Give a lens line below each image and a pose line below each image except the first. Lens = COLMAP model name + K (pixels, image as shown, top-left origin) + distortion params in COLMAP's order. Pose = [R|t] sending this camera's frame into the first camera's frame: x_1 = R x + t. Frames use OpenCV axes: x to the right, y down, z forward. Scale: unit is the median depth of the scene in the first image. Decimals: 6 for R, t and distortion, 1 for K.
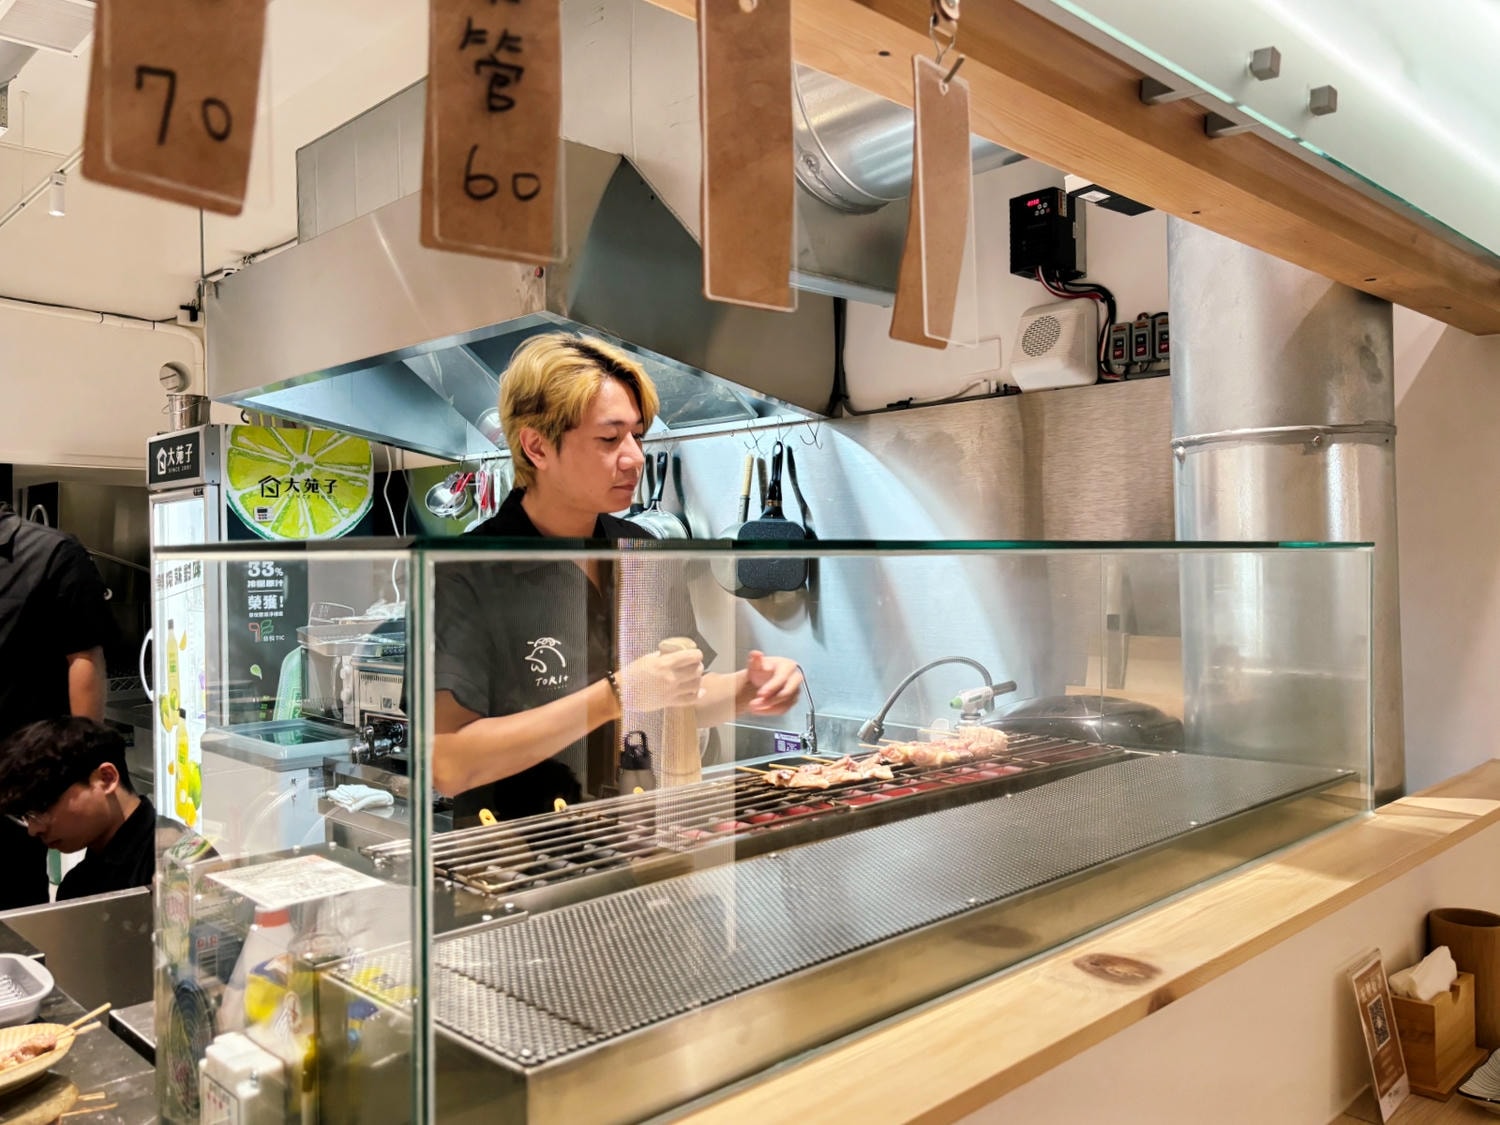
lens RADIAL K [[1152.4, 0, 750.0], [0, 1152.4, 562.5], [0, 0, 1]] dist [0.093517, -0.150626]
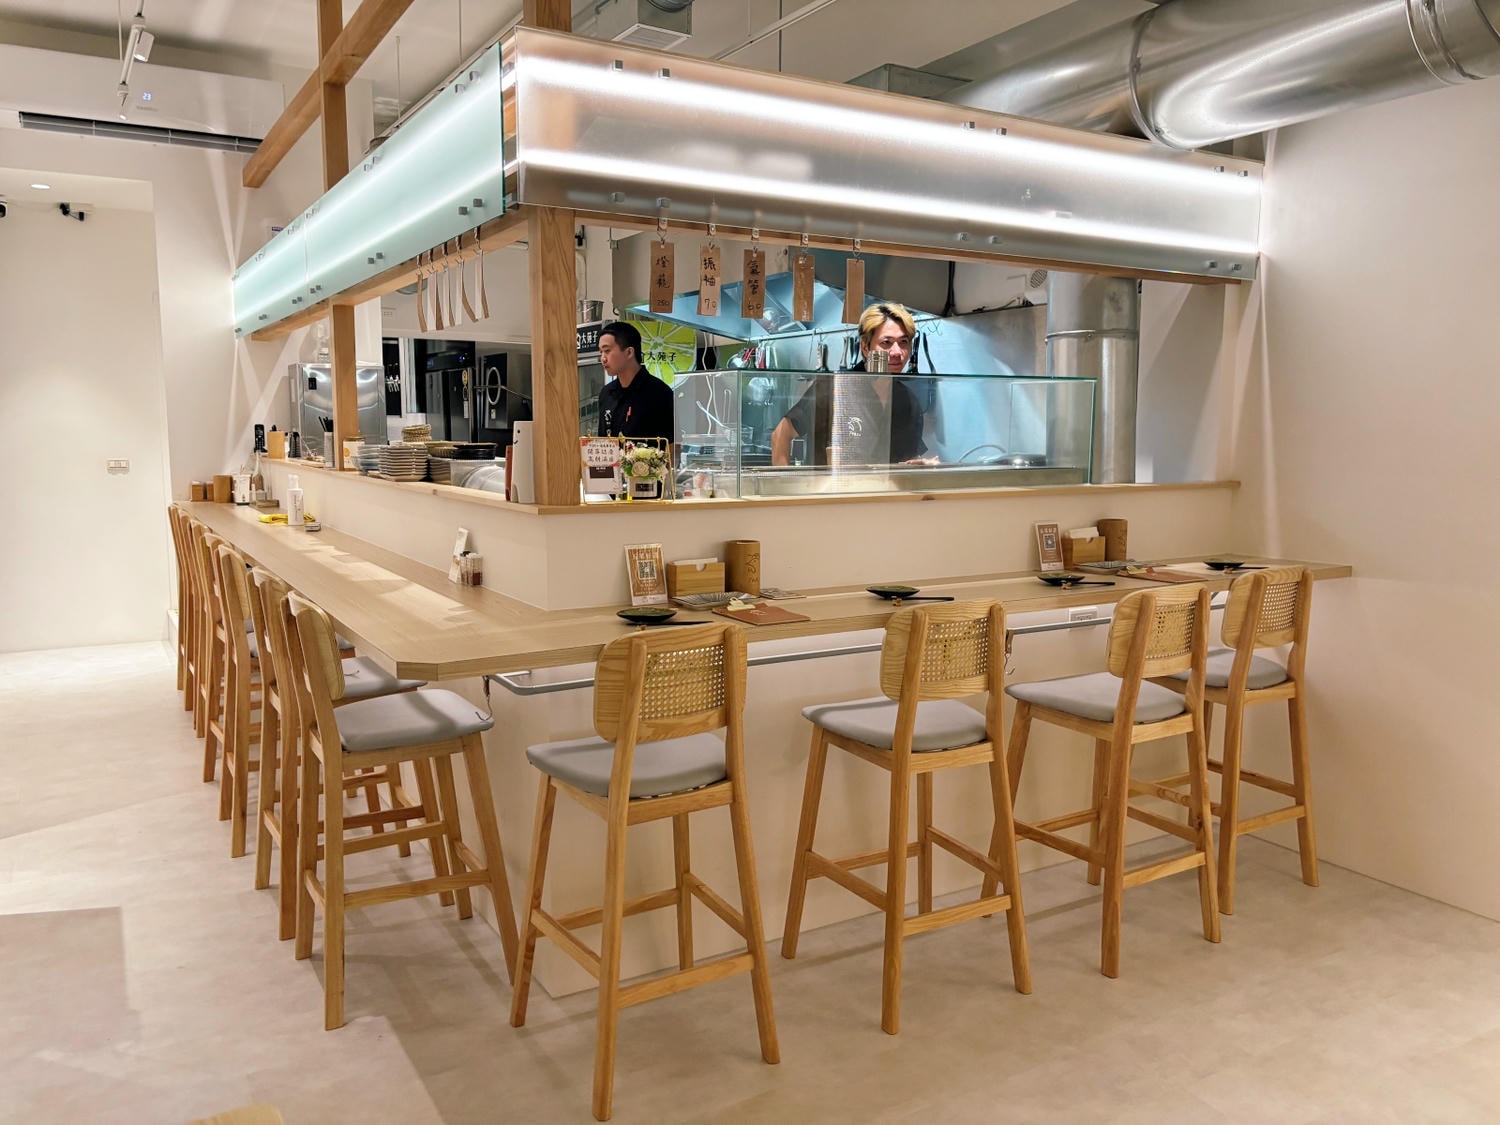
lens RADIAL K [[1152.4, 0, 750.0], [0, 1152.4, 562.5], [0, 0, 1]] dist [0.093517, -0.150626]
pose [[0.970687, 0.040703, -0.236877, 0.175500], [-0.013753, 0.993348, 0.114331, 0.042188], [0.239955, -0.107722, 0.964789, -0.696661]]
